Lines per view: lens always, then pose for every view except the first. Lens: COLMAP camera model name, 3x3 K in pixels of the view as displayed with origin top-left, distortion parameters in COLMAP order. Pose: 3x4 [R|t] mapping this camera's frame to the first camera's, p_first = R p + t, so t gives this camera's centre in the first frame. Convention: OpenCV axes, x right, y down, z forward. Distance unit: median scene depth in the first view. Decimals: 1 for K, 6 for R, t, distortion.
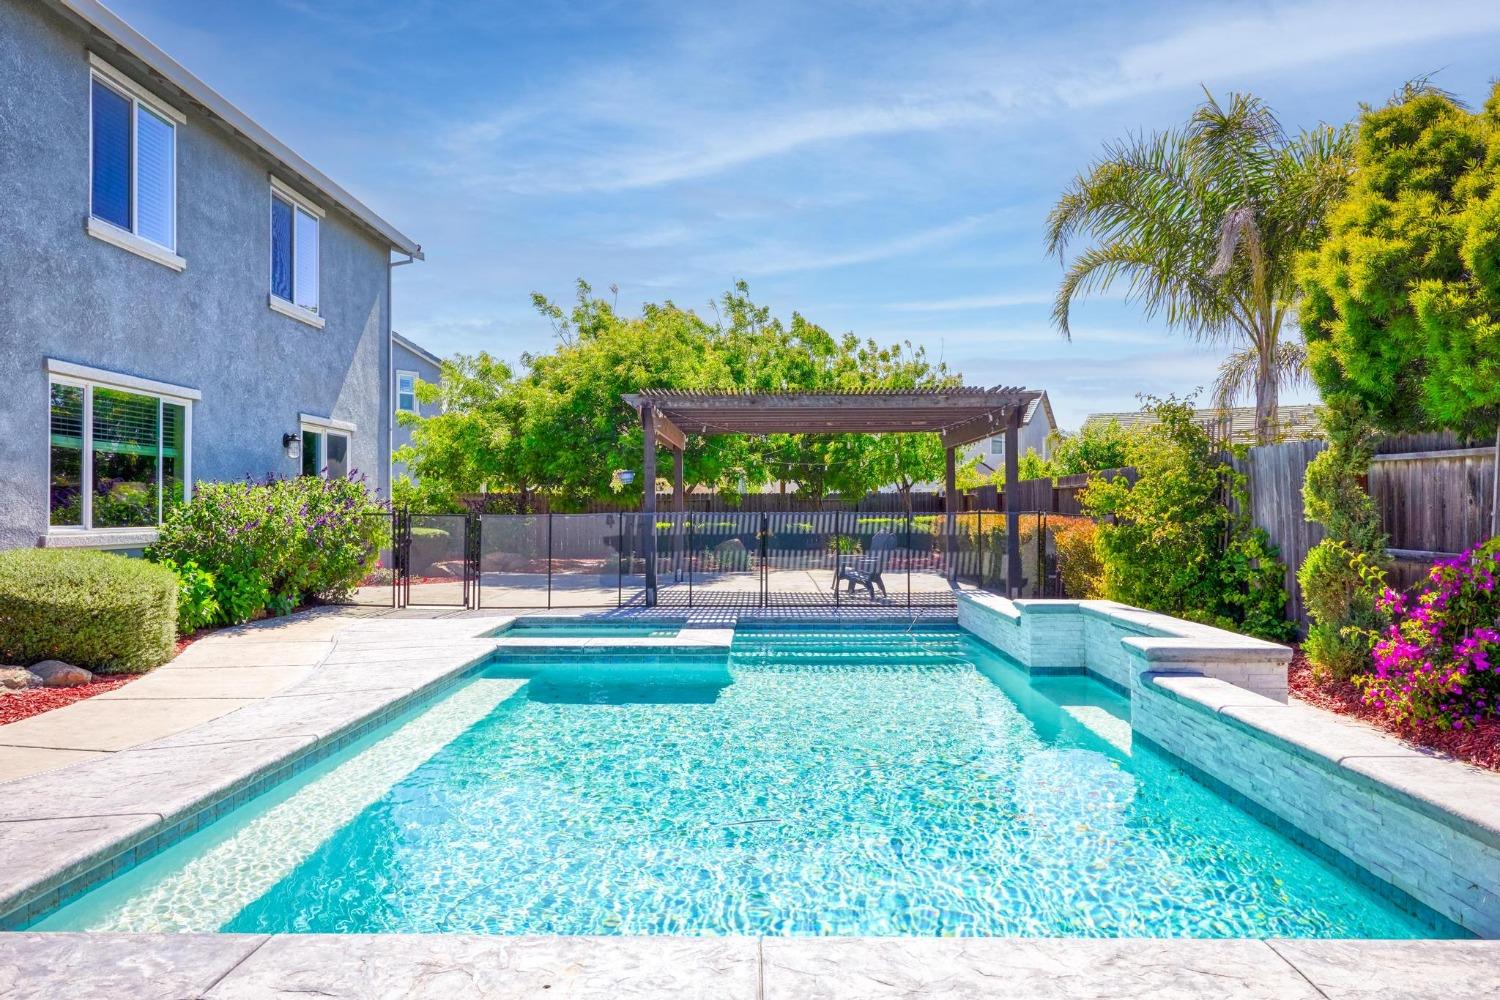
lens RADIAL K [[1069.2, 0, 744.9], [0, 1069.2, 501.3], [0, 0, 1]] dist [-0.006018, 0.002920]
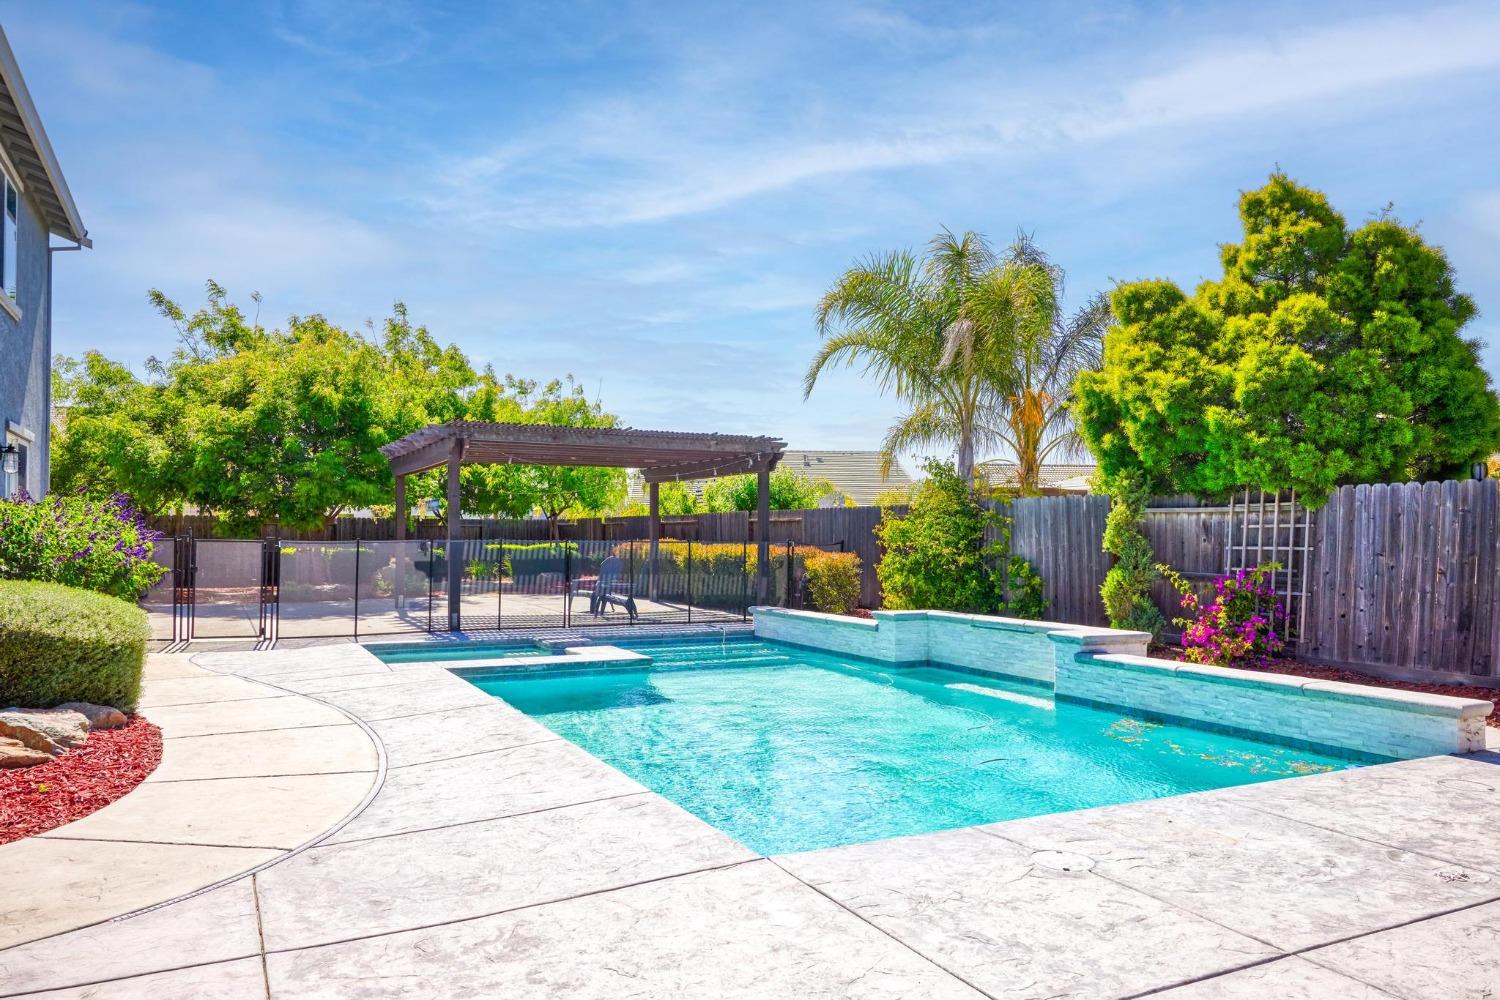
lens RADIAL K [[1069.2, 0, 749.6], [0, 1069.2, 503.3], [0, 0, 1]] dist [-0.006018, 0.002920]
pose [[0.873853, 0.023922, 0.485602, -0.432284], [-0.013865, 0.999609, -0.024293, -0.004062], [-0.485993, 0.014495, 0.873843, -0.050745]]
